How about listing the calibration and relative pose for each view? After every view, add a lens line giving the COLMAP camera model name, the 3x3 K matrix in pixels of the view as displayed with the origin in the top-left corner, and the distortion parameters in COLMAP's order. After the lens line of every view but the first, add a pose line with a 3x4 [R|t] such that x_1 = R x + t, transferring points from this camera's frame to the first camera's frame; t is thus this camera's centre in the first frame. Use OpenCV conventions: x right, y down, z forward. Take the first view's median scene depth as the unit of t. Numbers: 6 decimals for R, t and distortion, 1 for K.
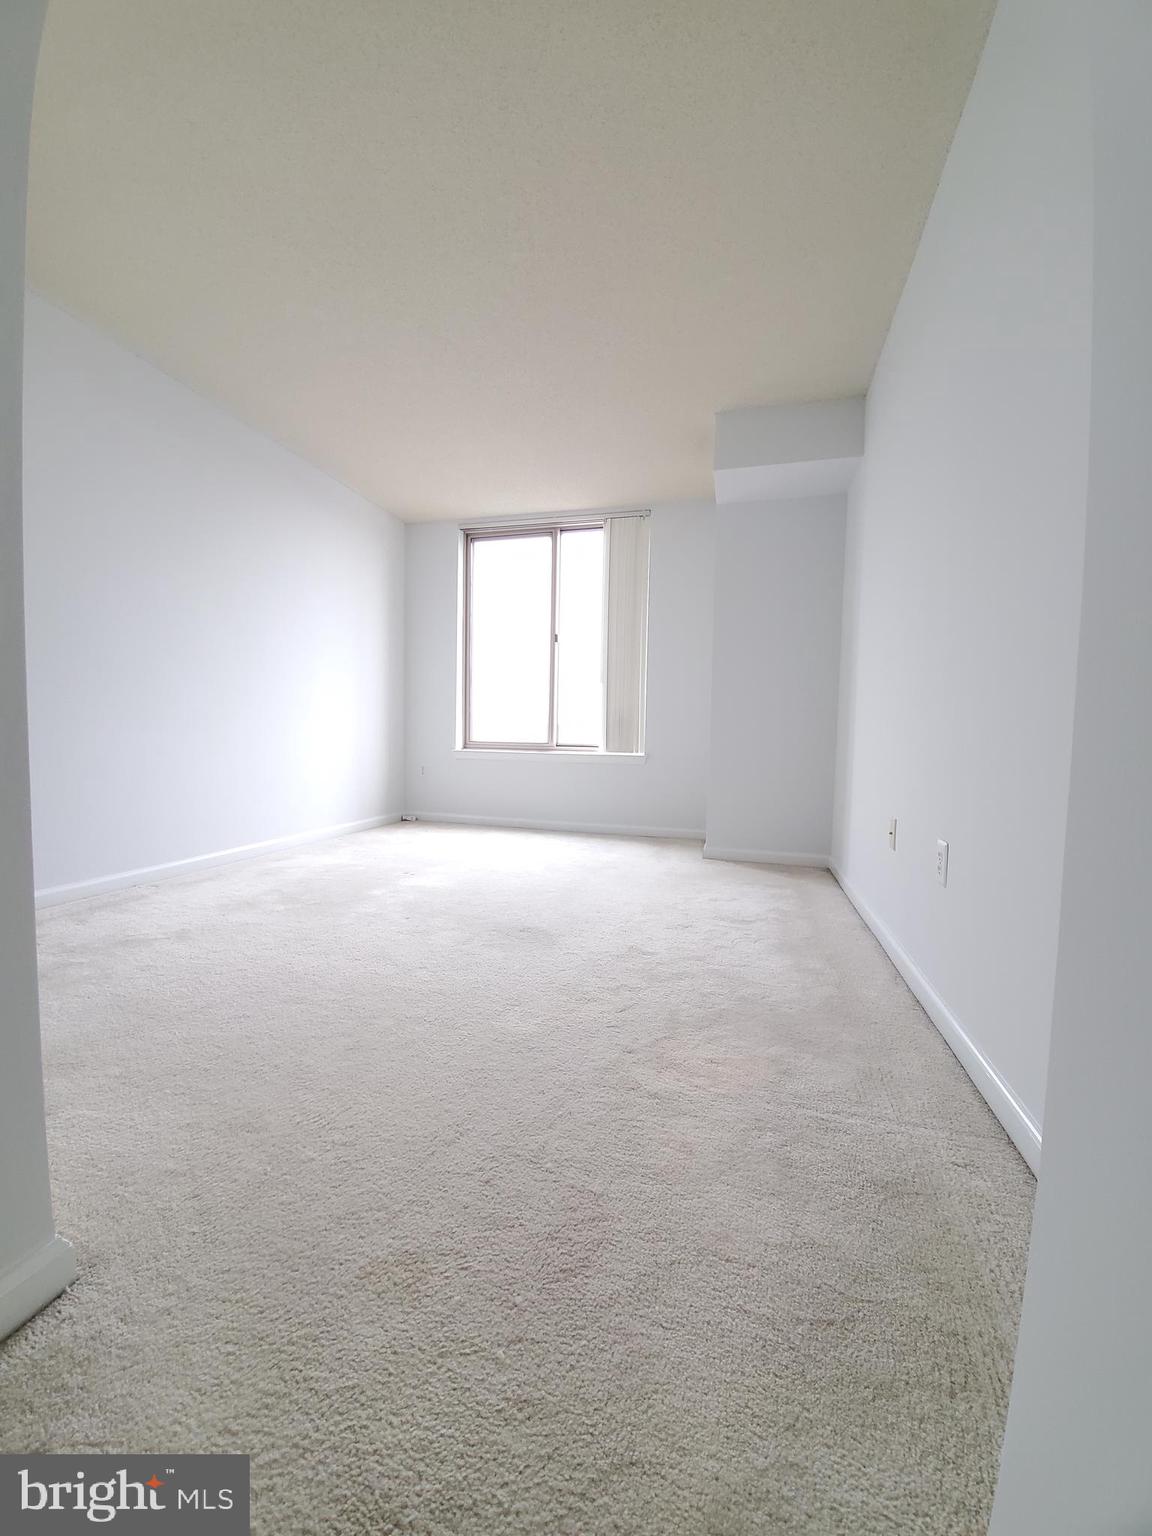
lens RADIAL K [[611.7, 0, 576.0], [0, 611.7, 768.0], [0, 0, 1]] dist [0.000765, -0.000051]
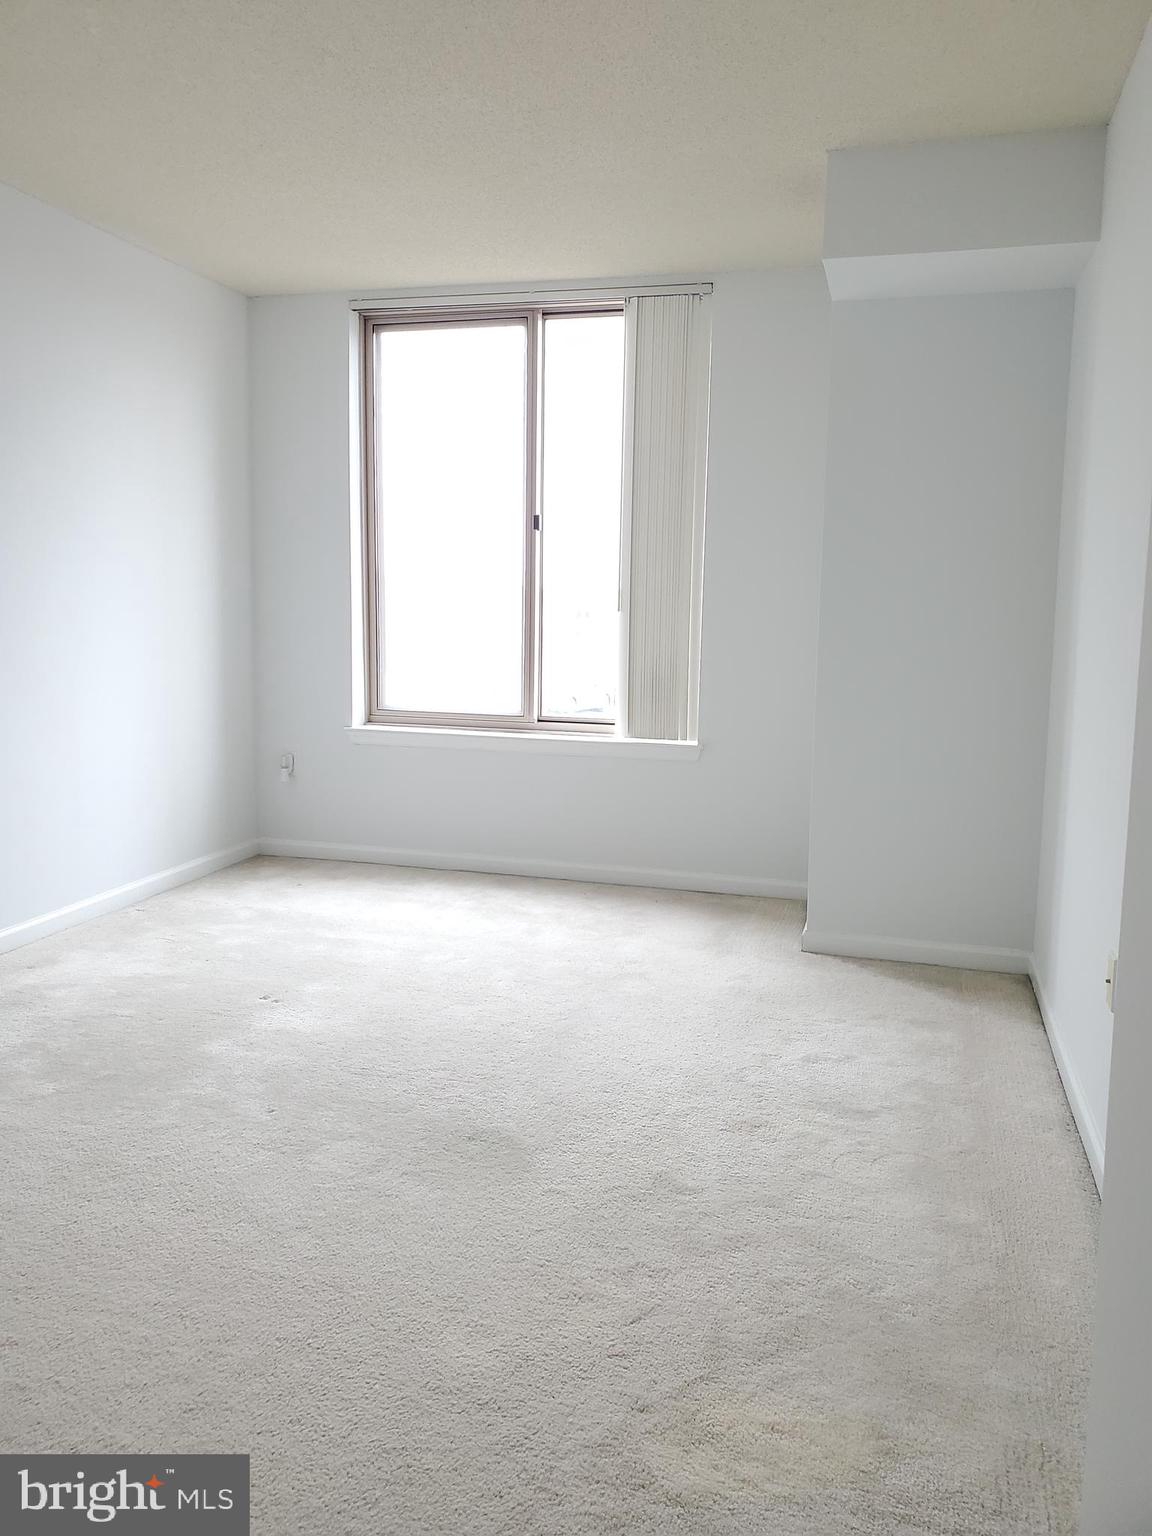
lens RADIAL K [[1183.5, 0, 585.7], [0, 1183.5, 762.4], [0, 0, 1]] dist [-0.012197, 0.049858]
pose [[0.999992, -0.002428, 0.003136, 0.014356], [0.002244, 0.998354, 0.057300, -0.129874], [-0.003270, -0.057292, 0.998352, -0.080227]]
